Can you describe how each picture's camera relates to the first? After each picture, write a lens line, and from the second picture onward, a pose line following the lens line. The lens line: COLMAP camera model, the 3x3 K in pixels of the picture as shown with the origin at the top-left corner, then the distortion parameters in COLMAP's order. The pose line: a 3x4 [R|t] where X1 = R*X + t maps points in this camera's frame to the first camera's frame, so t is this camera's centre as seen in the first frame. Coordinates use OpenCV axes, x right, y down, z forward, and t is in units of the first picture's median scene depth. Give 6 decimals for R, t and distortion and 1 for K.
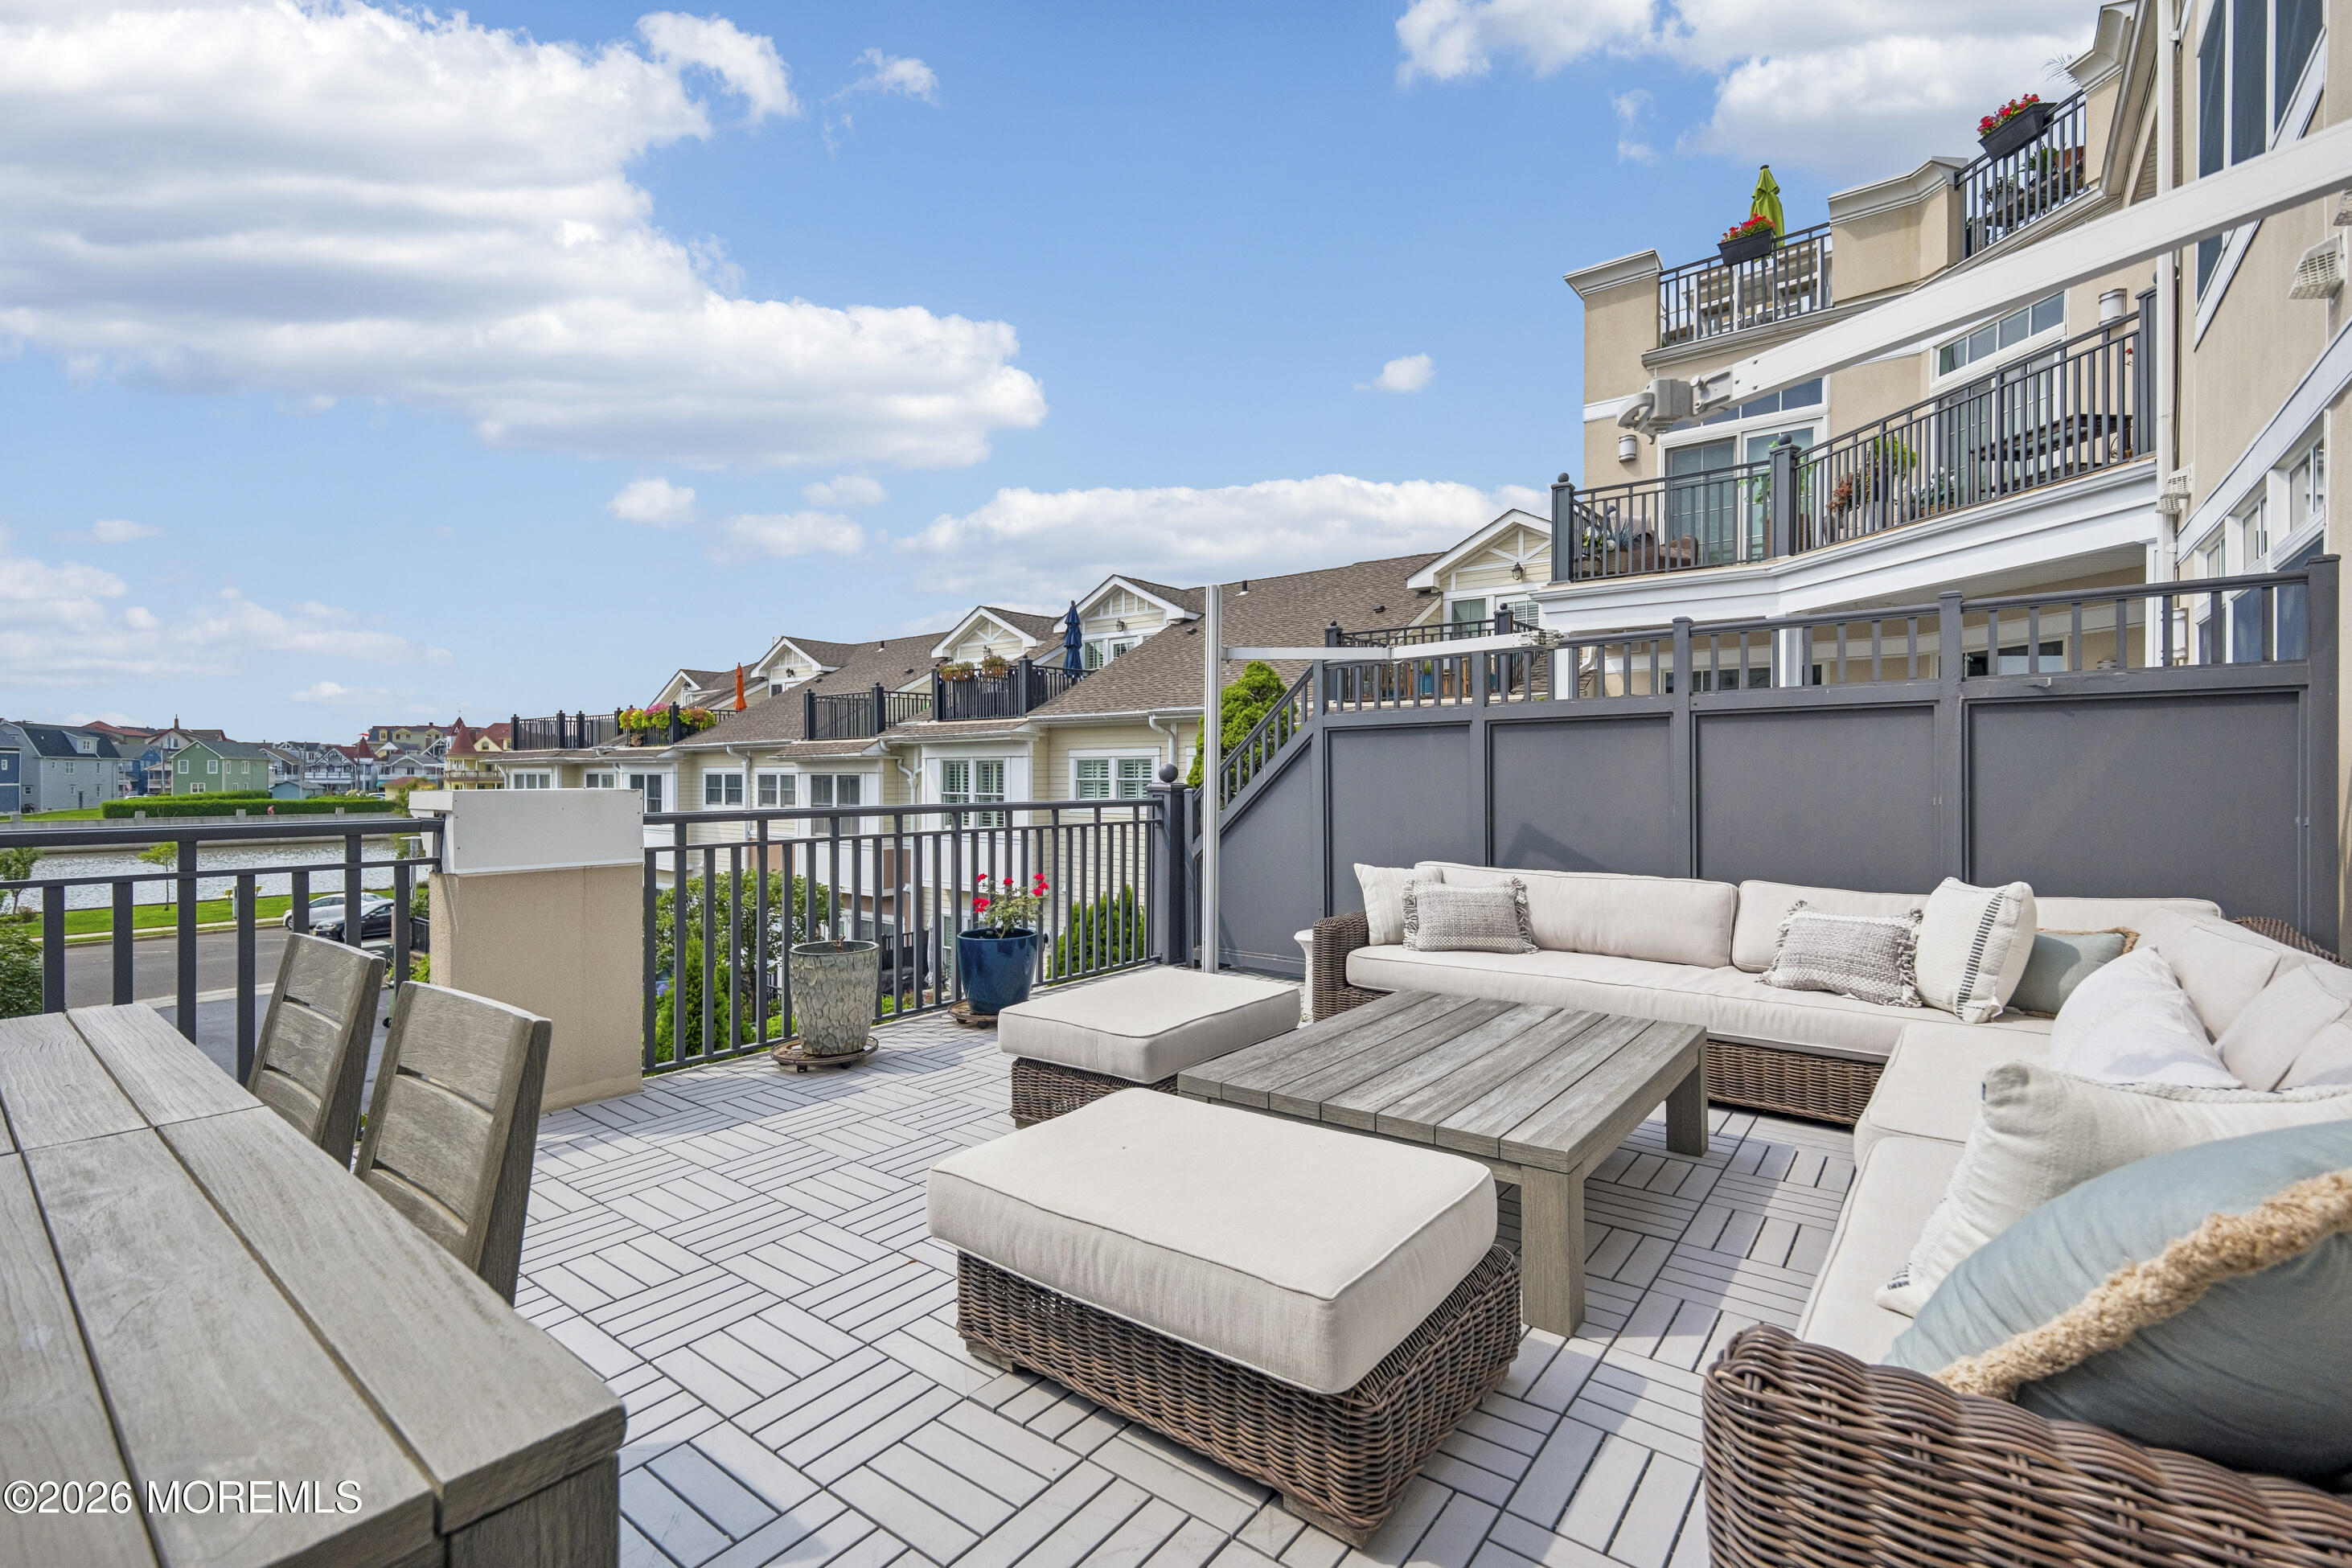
lens RADIAL K [[1038.9, 0, 1165.7], [0, 1038.9, 776.6], [0, 0, 1]] dist [-0.000402, 0.006147]
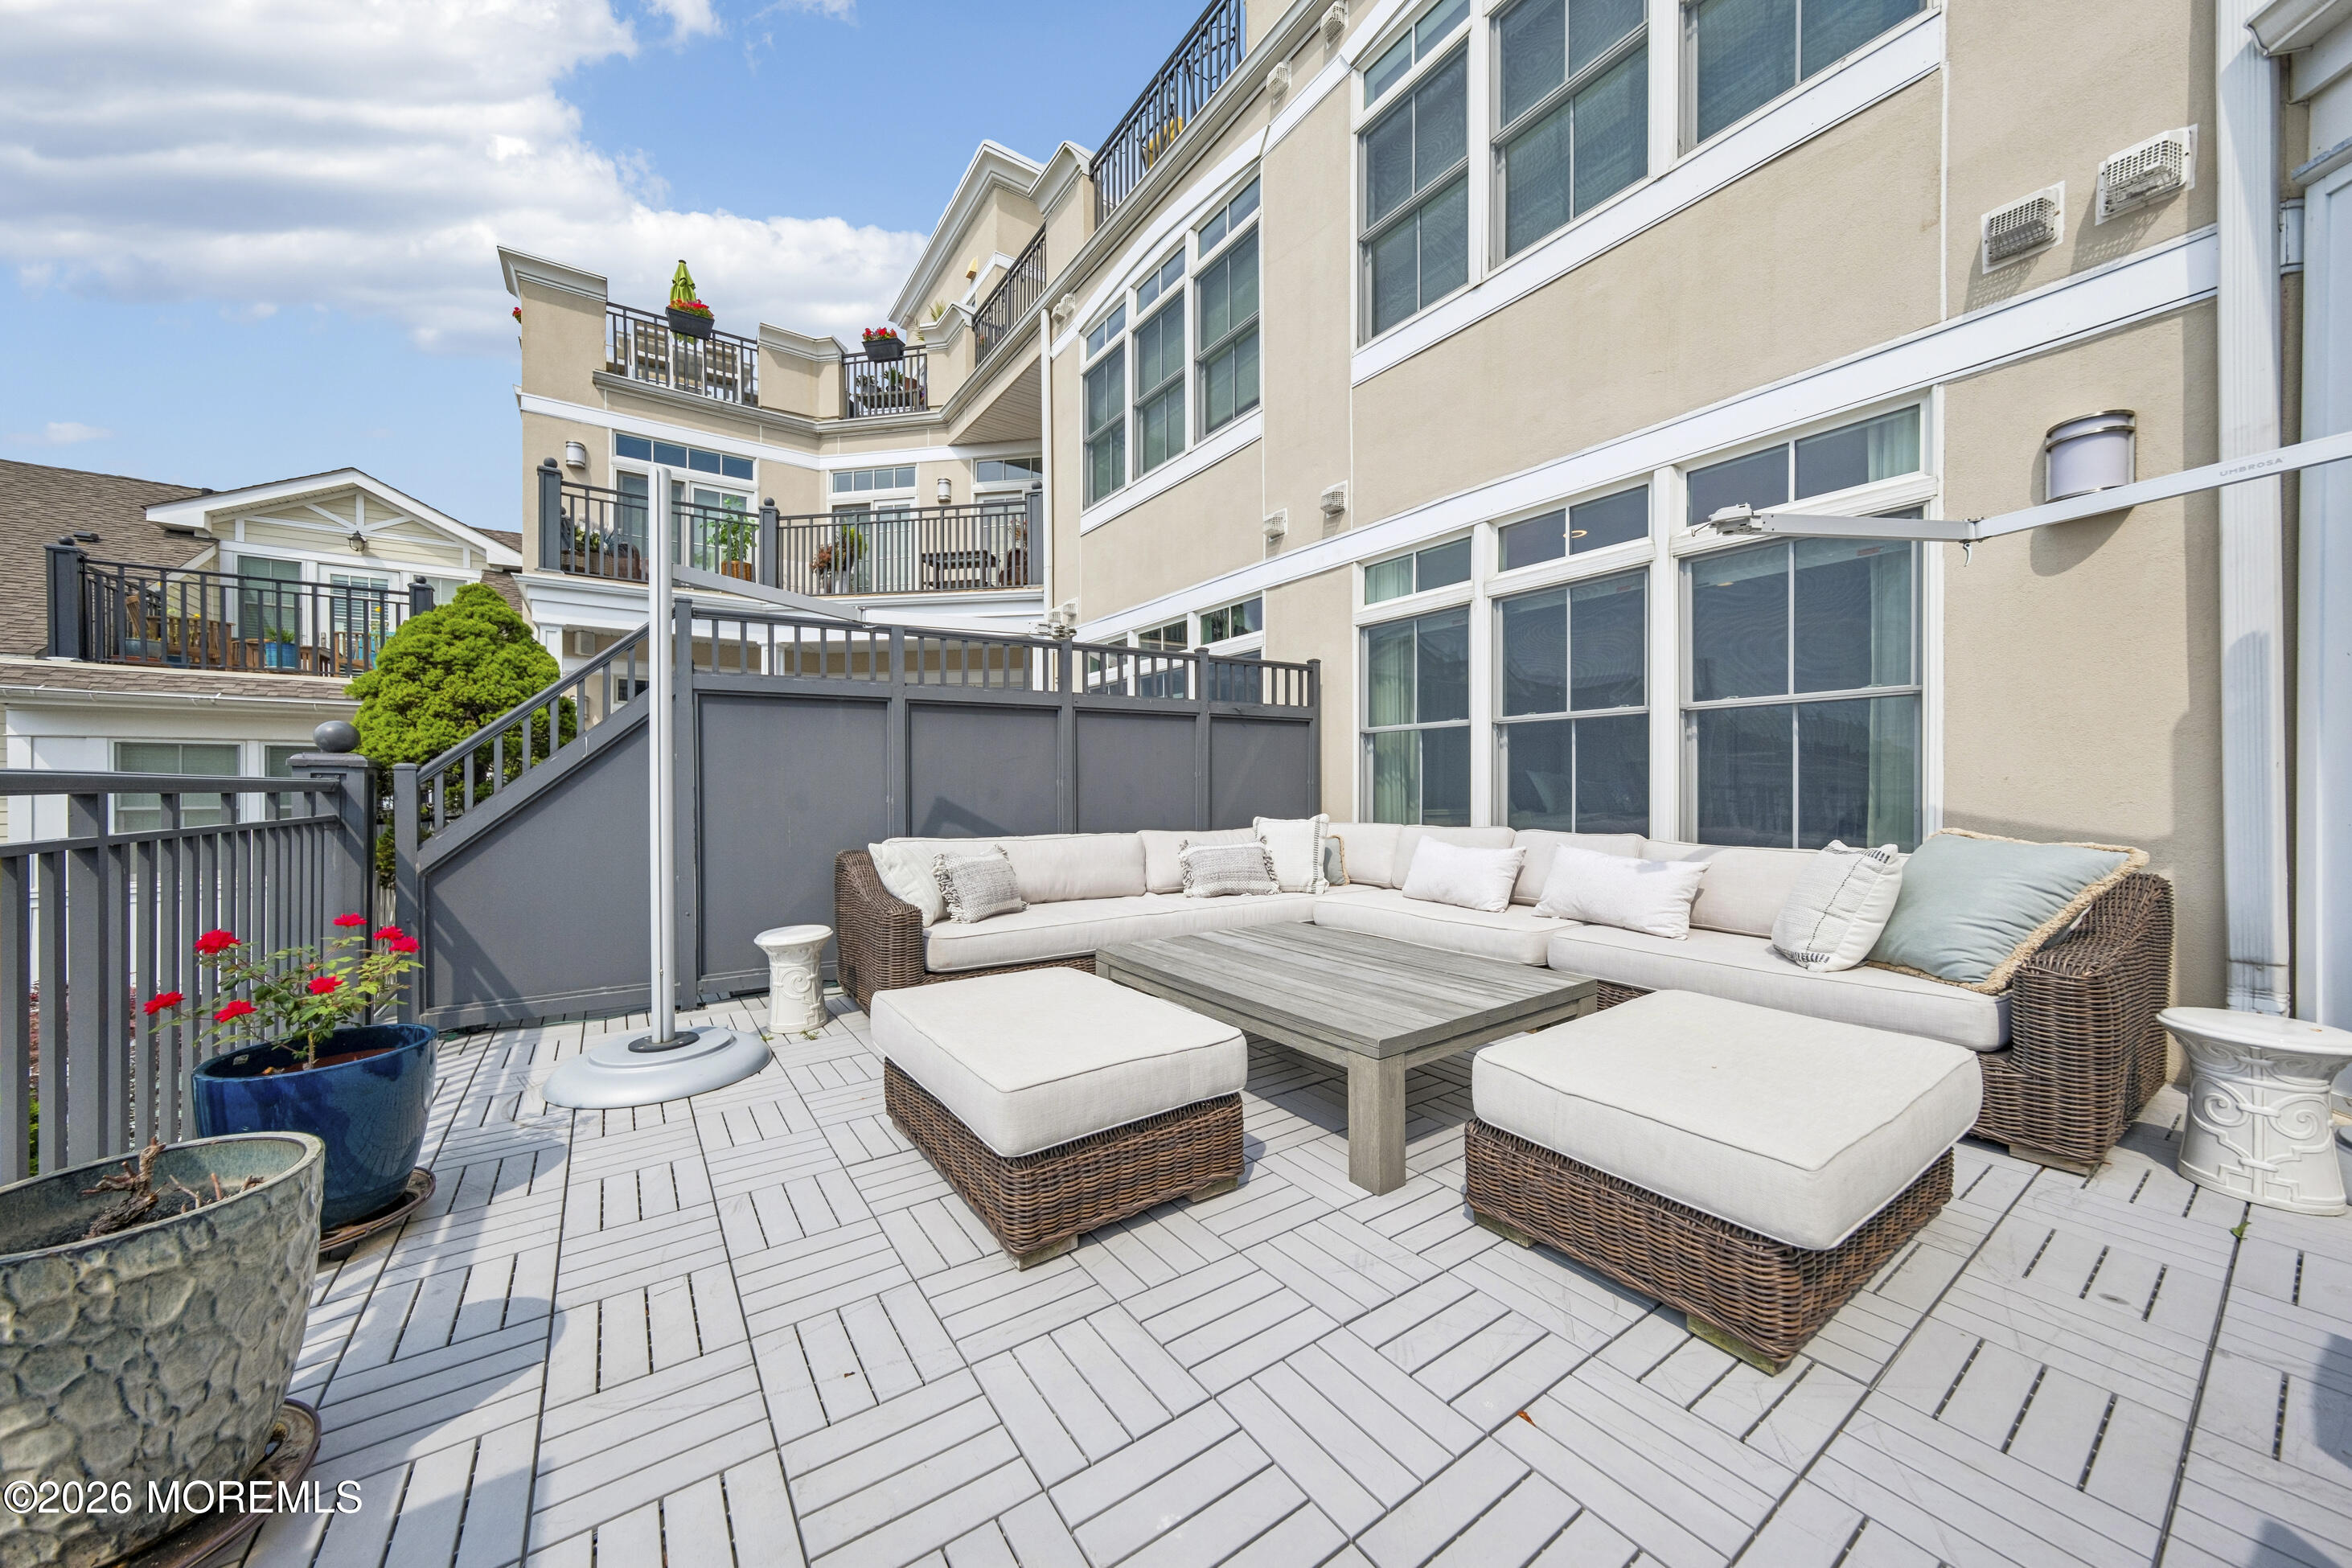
lens RADIAL K [[818.4, 0, 1167.8], [0, 818.4, 788.0], [0, 0, 1]] dist [-0.003314, 0.003652]
pose [[0.303629, -0.002746, 0.952786, -0.207105], [0.002195, 0.999995, 0.002183, 0.017459], [-0.952788, 0.001428, 0.303634, 0.272743]]
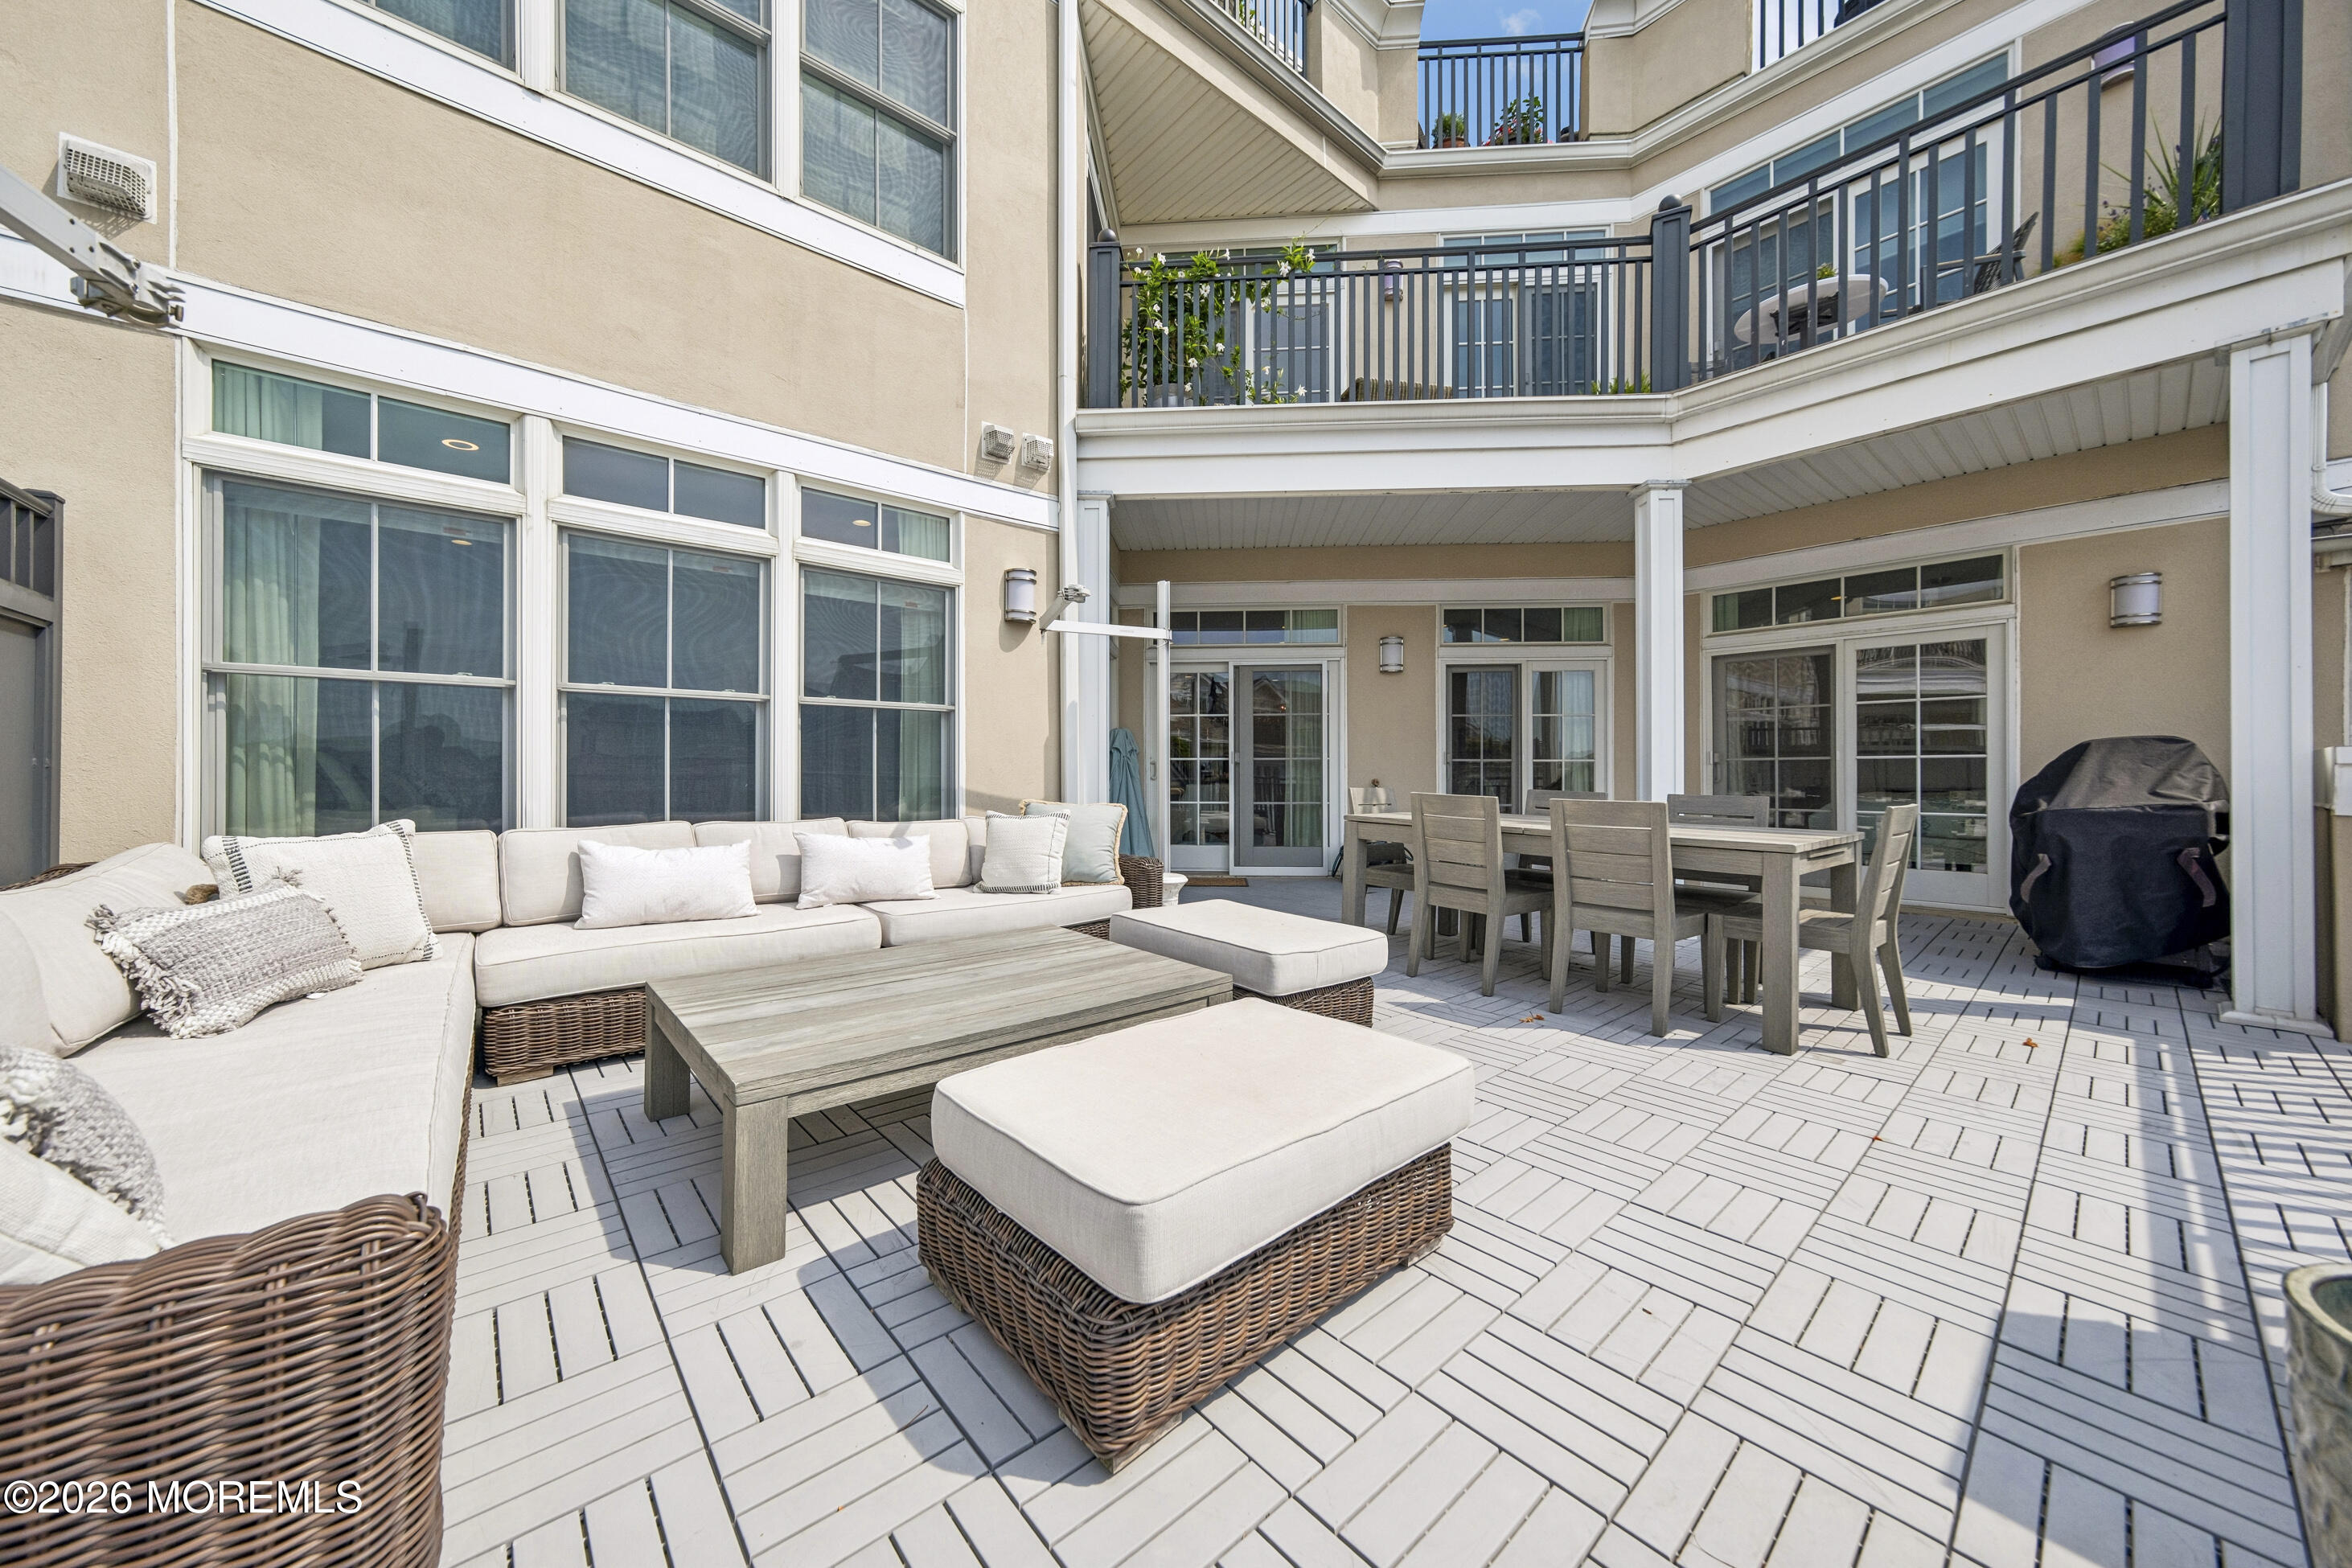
lens RADIAL K [[810.4, 0, 1174.8], [0, 810.4, 776.2], [0, 0, 1]] dist [-0.001894, 0.000075]
pose [[-0.979531, -0.001433, 0.201287, -0.030357], [-0.001230, 0.999999, 0.001133, 0.018803], [-0.201289, 0.000862, -0.979532, 0.538703]]
